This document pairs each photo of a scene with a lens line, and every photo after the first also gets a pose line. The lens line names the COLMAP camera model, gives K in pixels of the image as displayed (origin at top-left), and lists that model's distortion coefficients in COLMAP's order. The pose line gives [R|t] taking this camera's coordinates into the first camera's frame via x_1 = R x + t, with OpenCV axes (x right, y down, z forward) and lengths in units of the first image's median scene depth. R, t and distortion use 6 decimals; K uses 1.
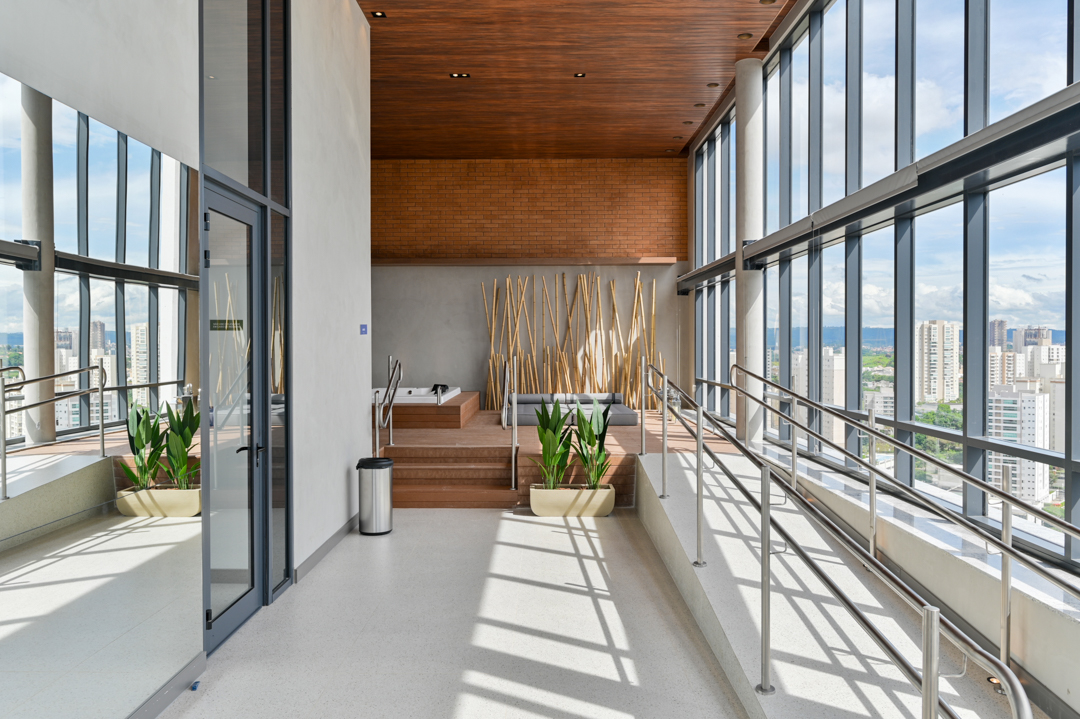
lens RADIAL K [[758.6, 0, 540.2], [0, 758.6, 357.7], [0, 0, 1]] dist [0.000207, 0.000006]
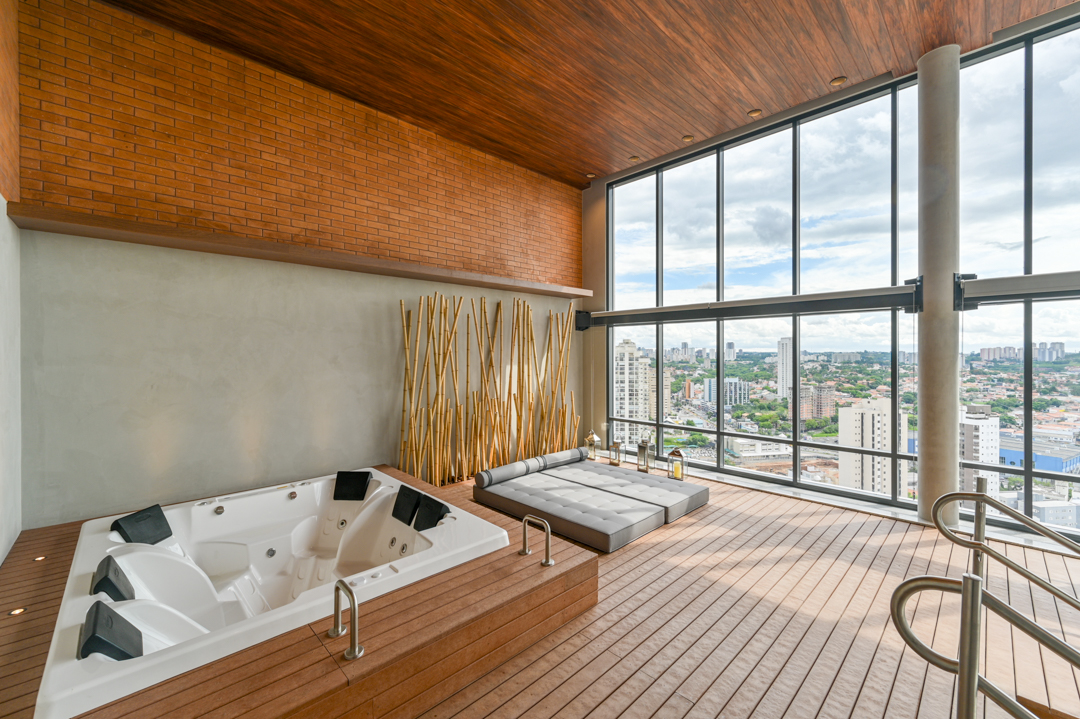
lens RADIAL K [[447.8, 0, 537.1], [0, 447.8, 360.0], [0, 0, 1]] dist [-0.000596, -0.000005]
pose [[0.750876, -0.003481, 0.660434, -0.237474], [0.001777, 0.999993, 0.003250, -0.047765], [-0.660440, -0.001267, 0.750877, 0.619084]]
